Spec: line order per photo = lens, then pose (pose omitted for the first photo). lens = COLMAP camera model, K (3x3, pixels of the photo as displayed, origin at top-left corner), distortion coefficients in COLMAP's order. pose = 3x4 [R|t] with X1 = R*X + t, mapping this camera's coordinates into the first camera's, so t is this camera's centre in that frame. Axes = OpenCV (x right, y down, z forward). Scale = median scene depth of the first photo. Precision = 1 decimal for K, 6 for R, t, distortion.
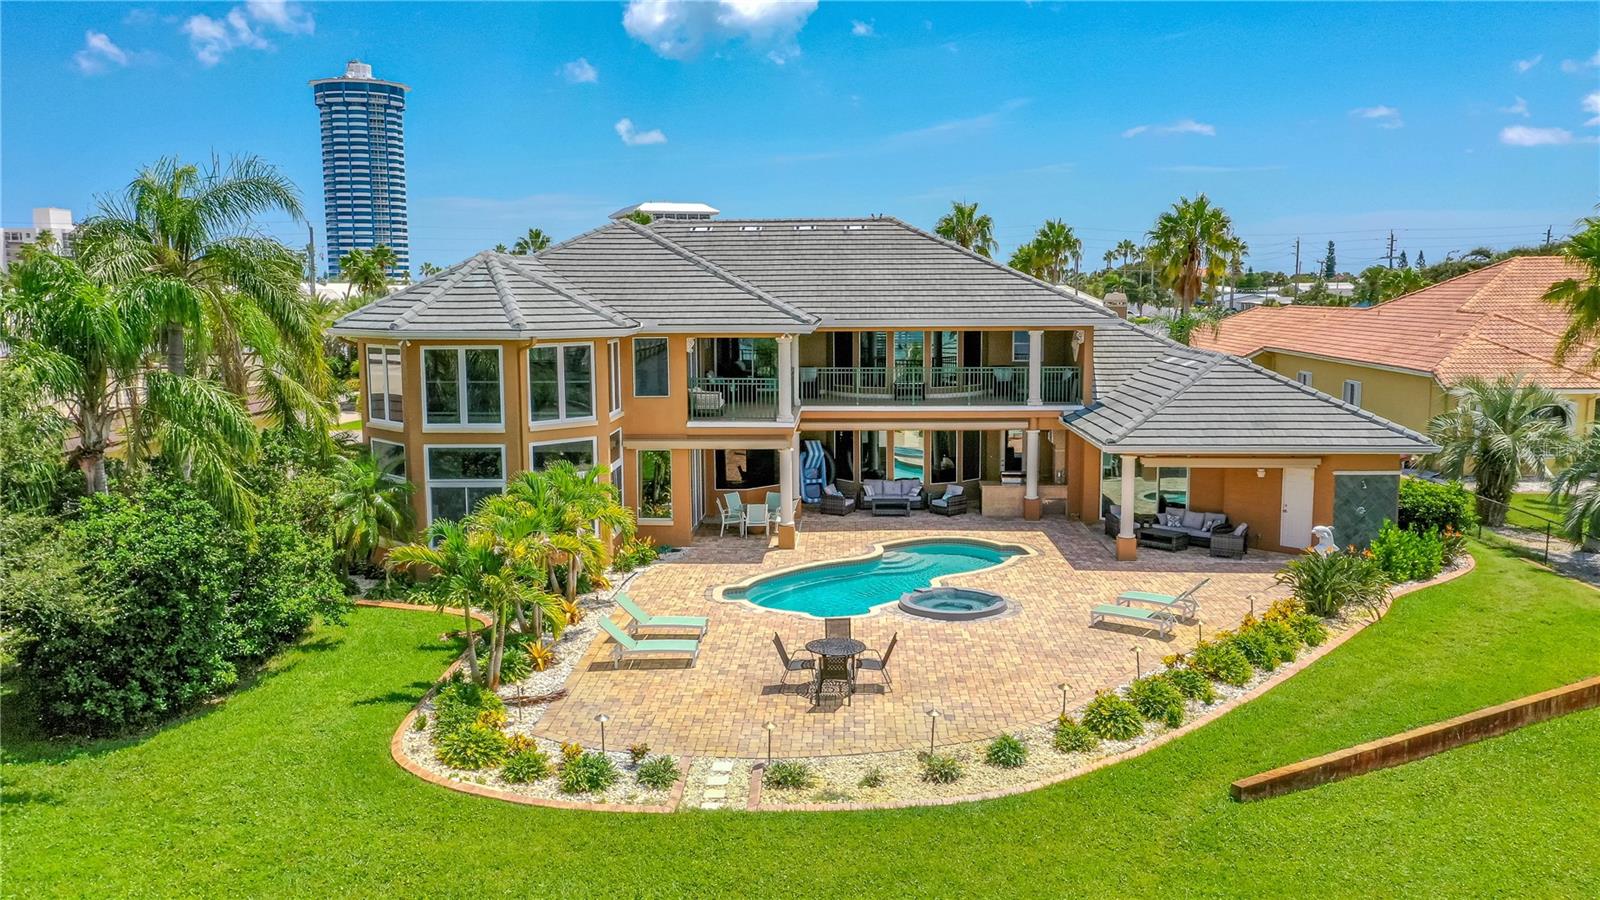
lens RADIAL K [[1319.4, 0, 800.0], [0, 1319.4, 450.0], [0, 0, 1]] dist [0.040010, -0.001335]
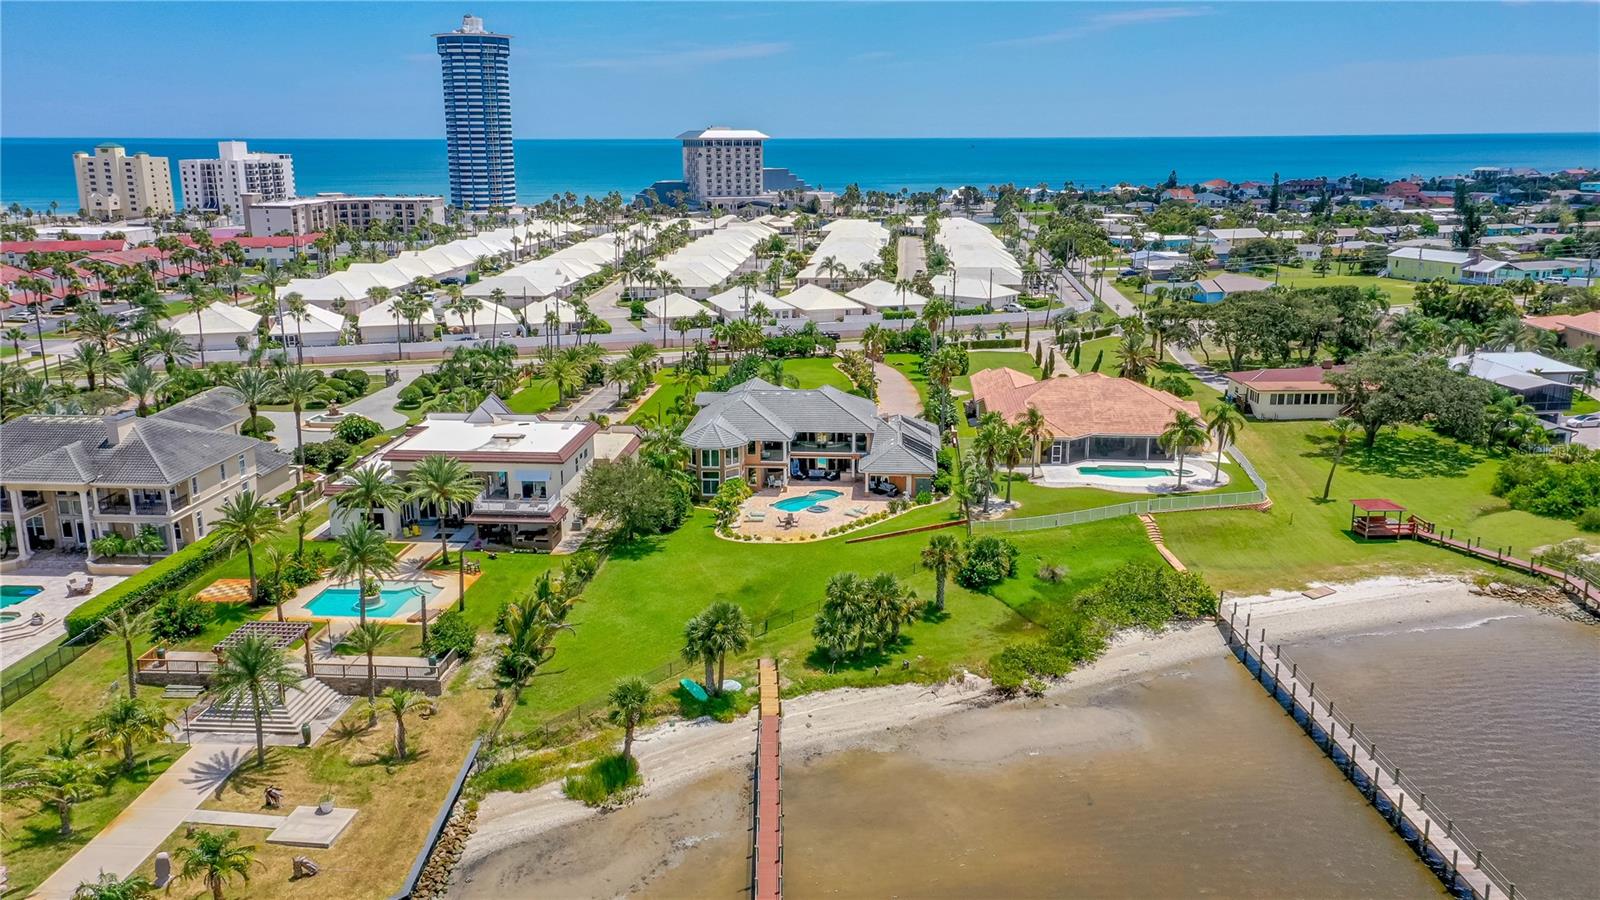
lens RADIAL K [[1295.9, 0, 797.0], [0, 1295.9, 470.6], [0, 0, 1]] dist [0.051601, 0.002734]
pose [[0.999197, 0.012366, -0.038099, 0.191851], [-0.007369, 0.991665, 0.128629, -0.544820], [0.039372, -0.128245, 0.990961, -3.164679]]
